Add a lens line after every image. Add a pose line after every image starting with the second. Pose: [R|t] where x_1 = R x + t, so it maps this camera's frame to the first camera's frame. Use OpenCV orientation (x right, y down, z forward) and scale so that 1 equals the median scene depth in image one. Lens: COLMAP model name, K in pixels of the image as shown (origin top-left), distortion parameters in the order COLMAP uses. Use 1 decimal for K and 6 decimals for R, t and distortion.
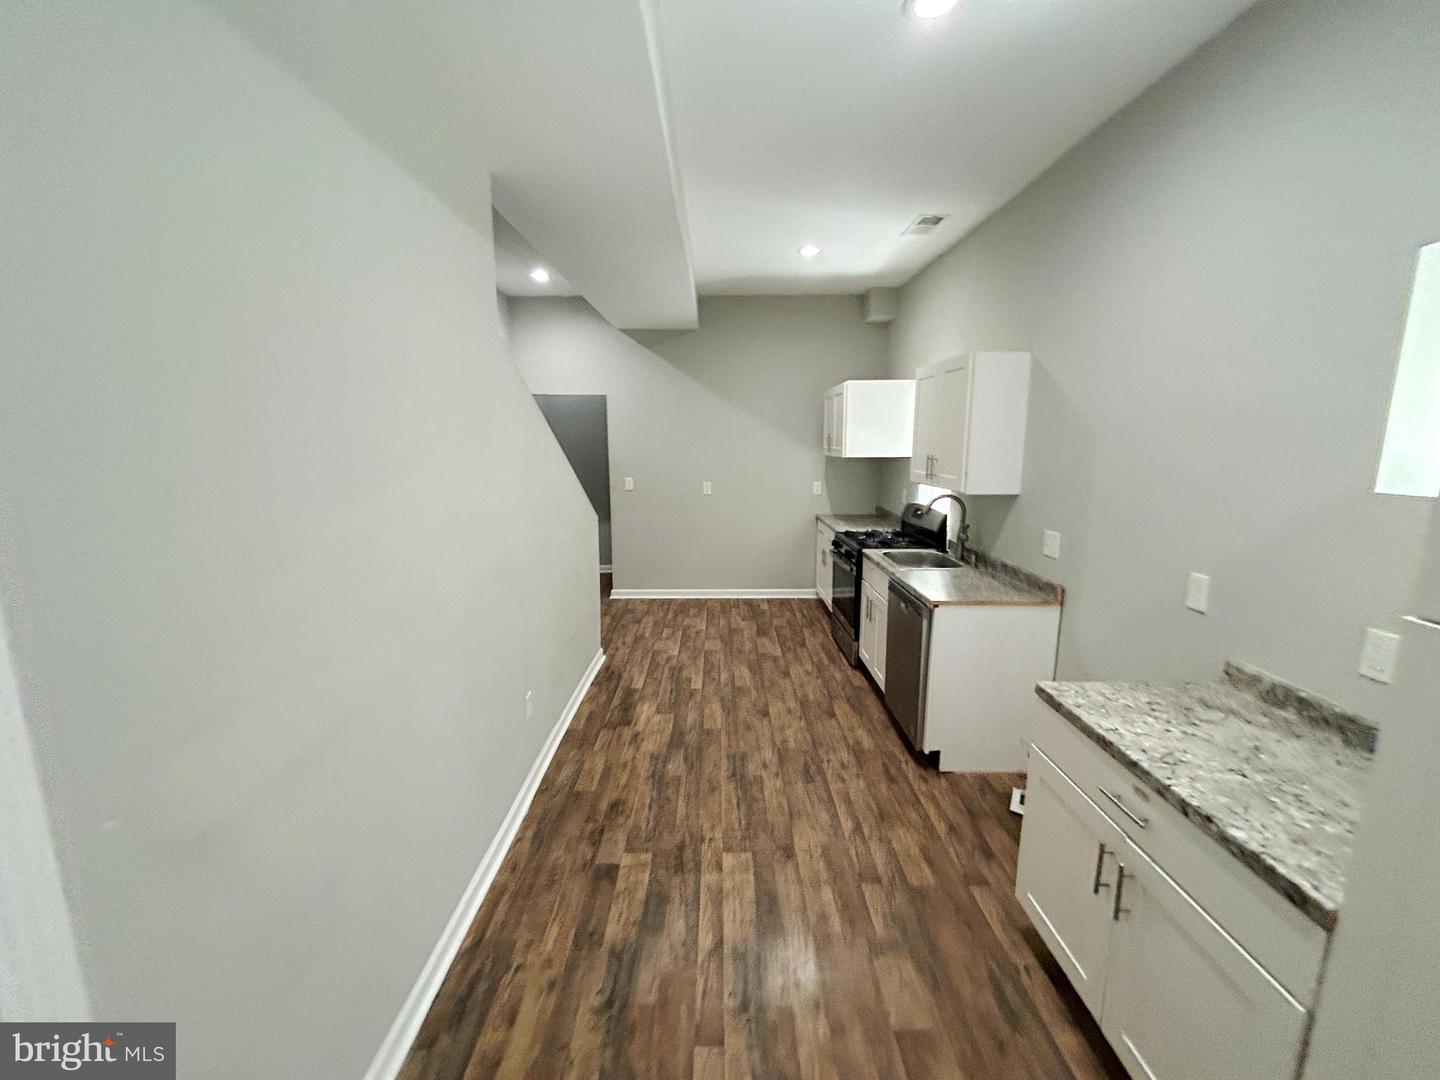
lens RADIAL K [[612.5, 0, 720.0], [0, 612.5, 540.0], [0, 0, 1]] dist [-0.002123, -0.000279]
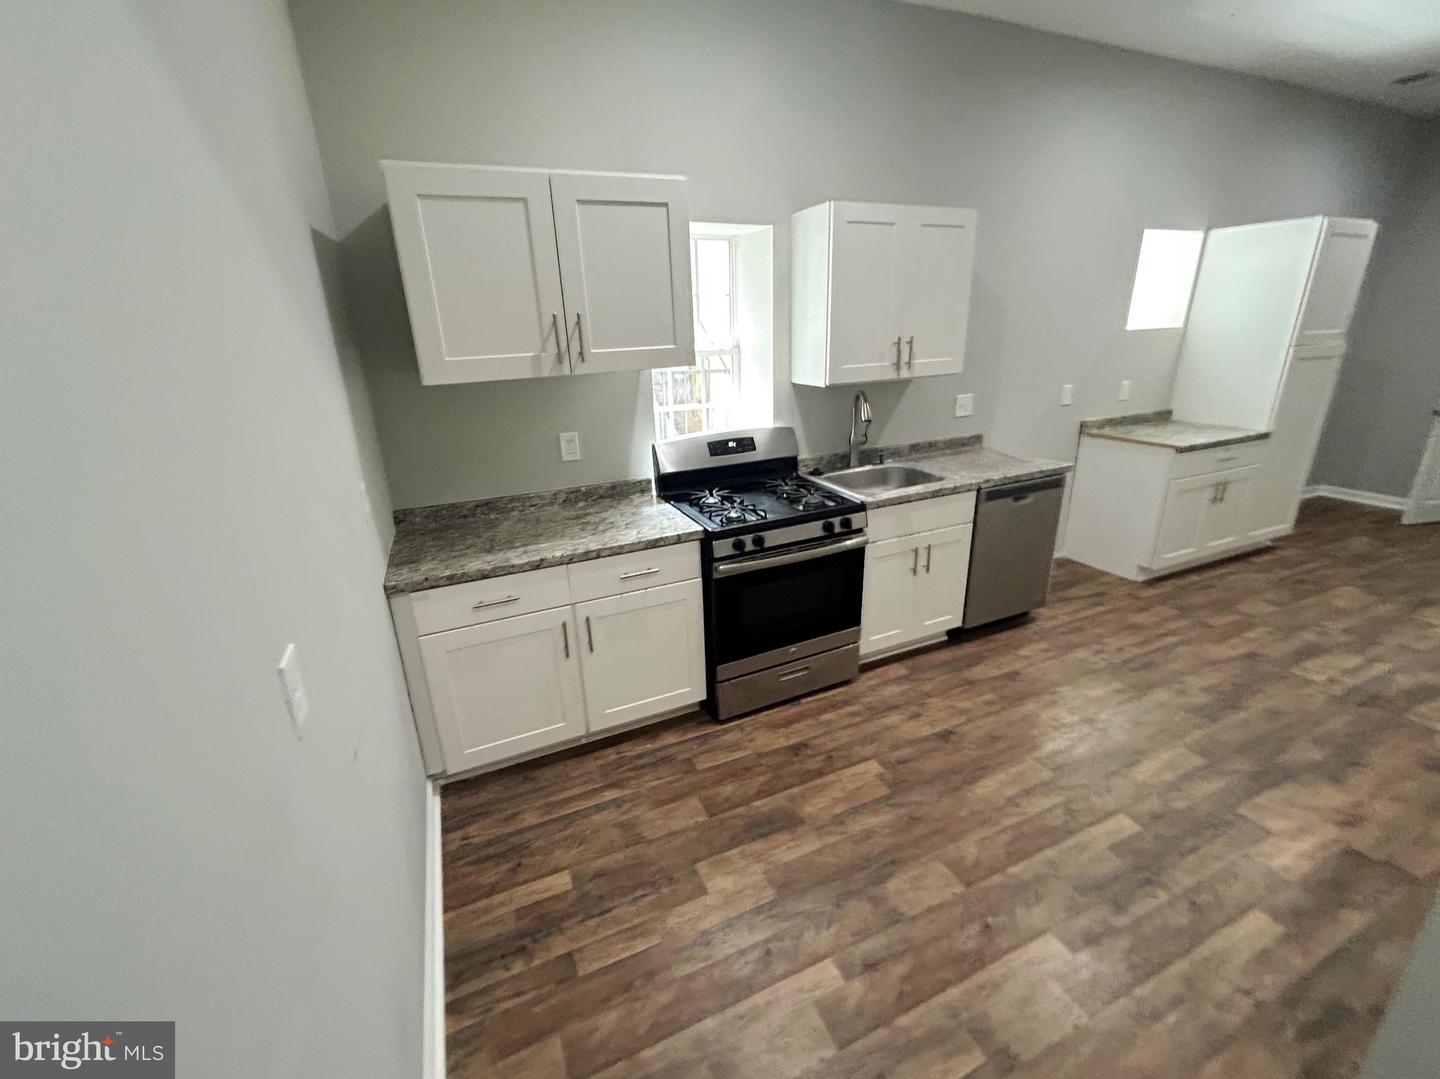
lens RADIAL K [[612.5, 0, 720.0], [0, 612.5, 539.5], [0, 0, 1]] dist [-0.002123, -0.000279]
pose [[-0.414987, -0.292332, 0.861584, -0.287527], [0.184137, 0.900393, 0.394190, -0.250897], [-0.890999, 0.322233, -0.319823, 1.501193]]
